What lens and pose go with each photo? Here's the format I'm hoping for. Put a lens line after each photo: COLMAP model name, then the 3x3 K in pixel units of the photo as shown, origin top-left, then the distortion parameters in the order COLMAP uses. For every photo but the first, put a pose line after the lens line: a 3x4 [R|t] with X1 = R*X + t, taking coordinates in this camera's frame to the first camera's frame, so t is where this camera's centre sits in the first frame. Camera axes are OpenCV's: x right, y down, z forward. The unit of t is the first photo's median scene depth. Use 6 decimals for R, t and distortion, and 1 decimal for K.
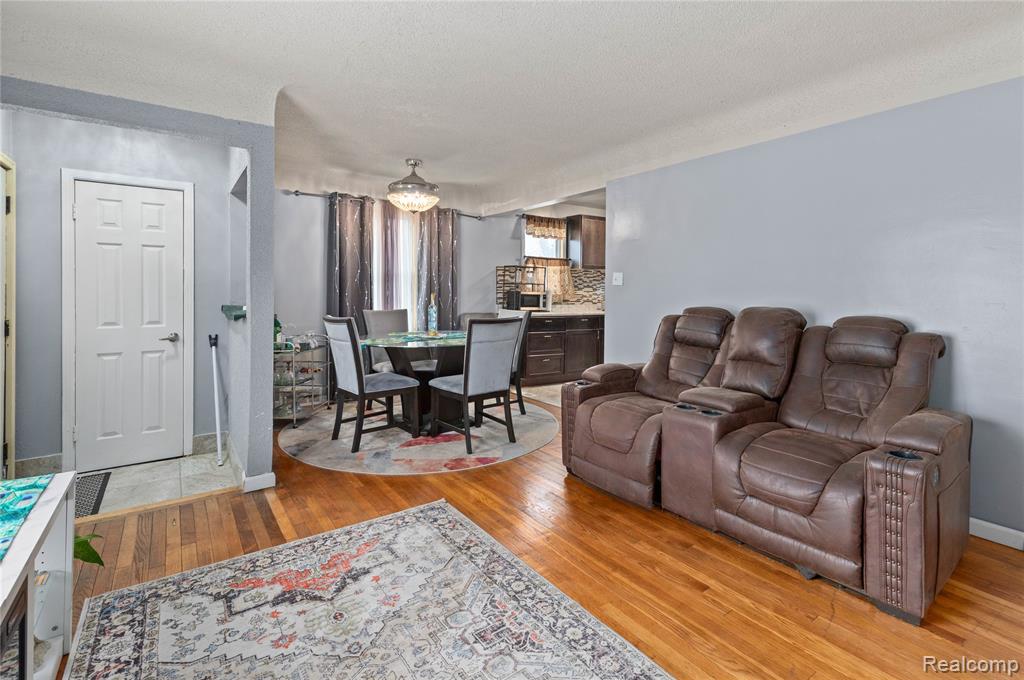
lens RADIAL K [[477.2, 0, 502.1], [0, 477.2, 292.1], [0, 0, 1]] dist [0.008960, -0.001854]
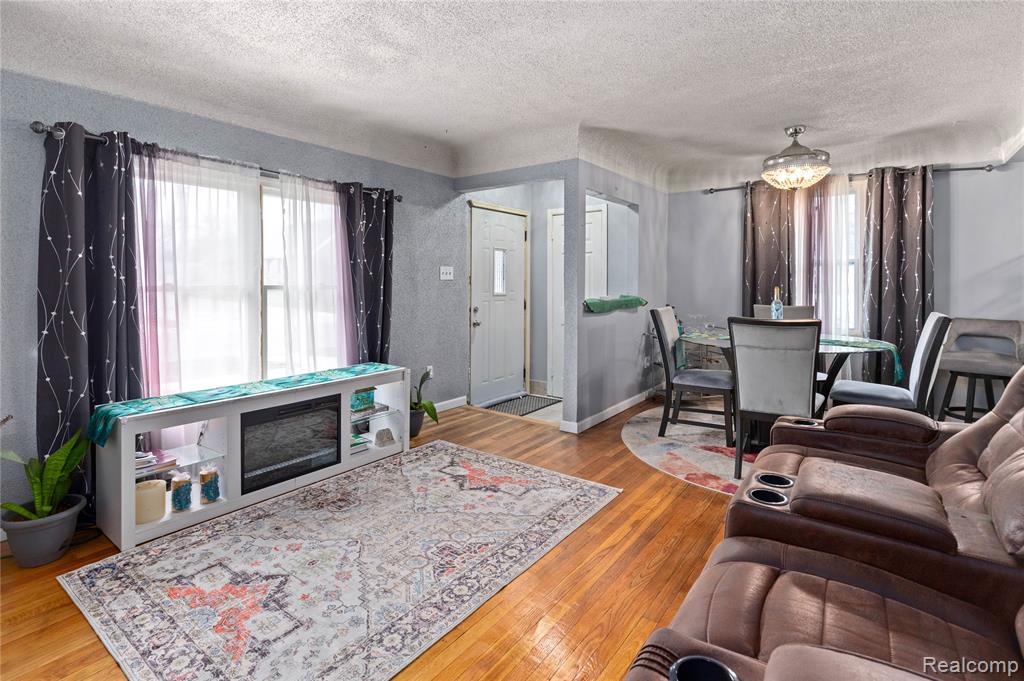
lens RADIAL K [[477.2, 0, 525.6], [0, 477.2, 289.9], [0, 0, 1]] dist [0.008960, -0.001854]
pose [[0.334282, 0.012775, -0.942387, 1.016588], [-0.001386, 0.999914, 0.013064, -0.006047], [0.942472, -0.003061, 0.334271, 0.625185]]
